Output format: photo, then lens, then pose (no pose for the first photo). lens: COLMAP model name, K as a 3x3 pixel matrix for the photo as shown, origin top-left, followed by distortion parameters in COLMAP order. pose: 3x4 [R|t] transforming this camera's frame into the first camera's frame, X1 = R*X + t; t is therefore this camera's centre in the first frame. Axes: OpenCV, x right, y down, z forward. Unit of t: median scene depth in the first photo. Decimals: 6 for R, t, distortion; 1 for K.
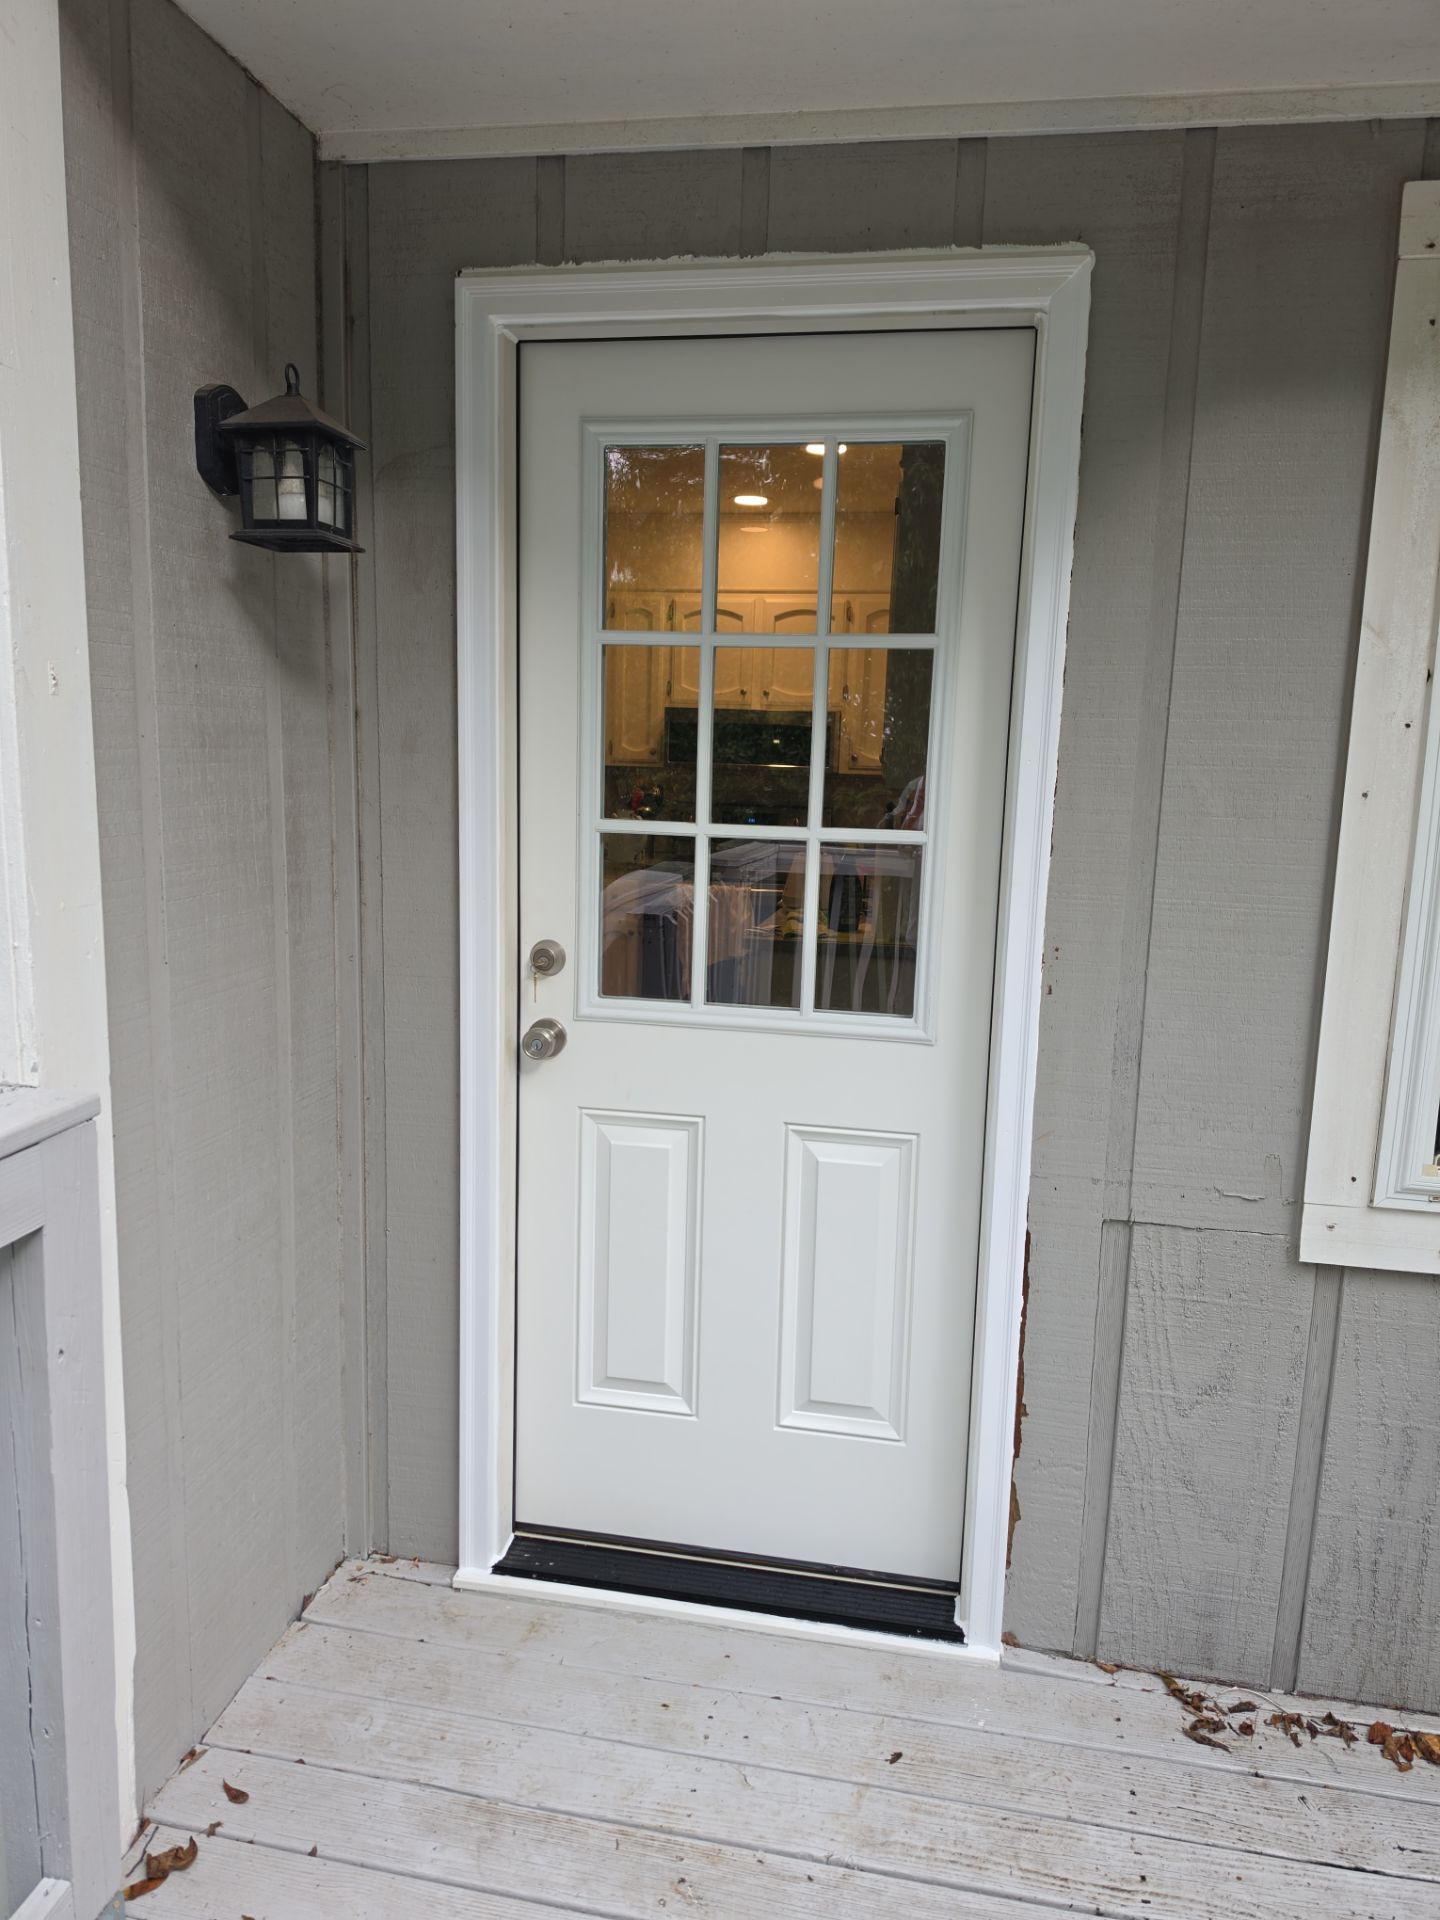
lens RADIAL K [[1323.5, 0, 724.9], [0, 1323.5, 964.8], [0, 0, 1]] dist [0.021583, -0.021074]
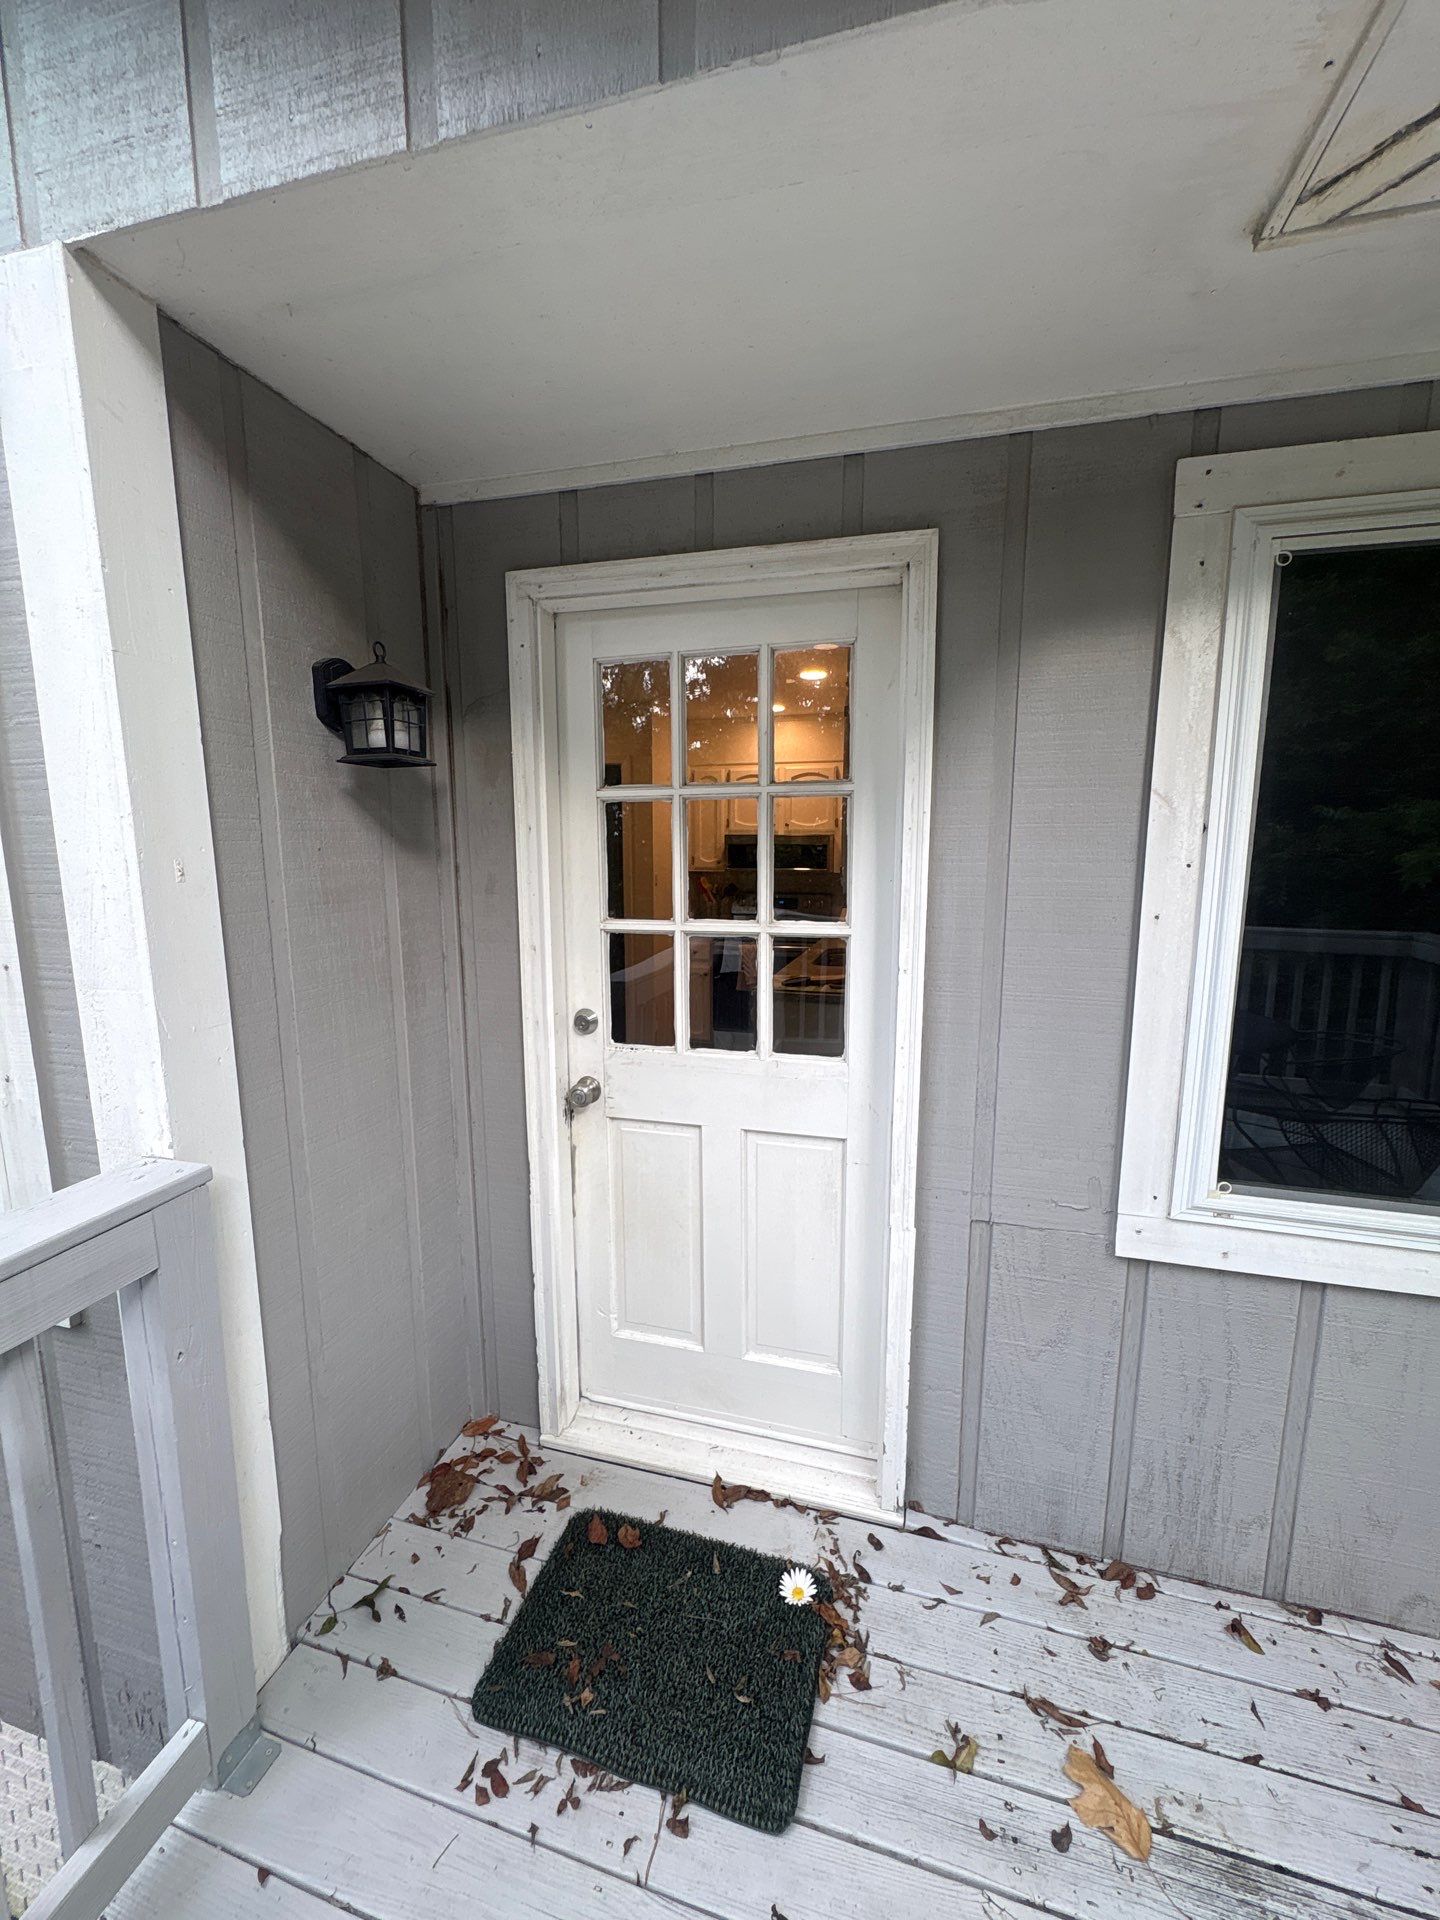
lens RADIAL K [[792.3, 0, 702.5], [0, 792.3, 977.2], [0, 0, 1]] dist [0.003381, 0.001821]
pose [[0.995820, -0.015510, -0.090007, 0.087949], [0.014566, 0.999832, -0.011138, -0.059979], [0.090164, 0.009781, 0.995879, 0.148179]]
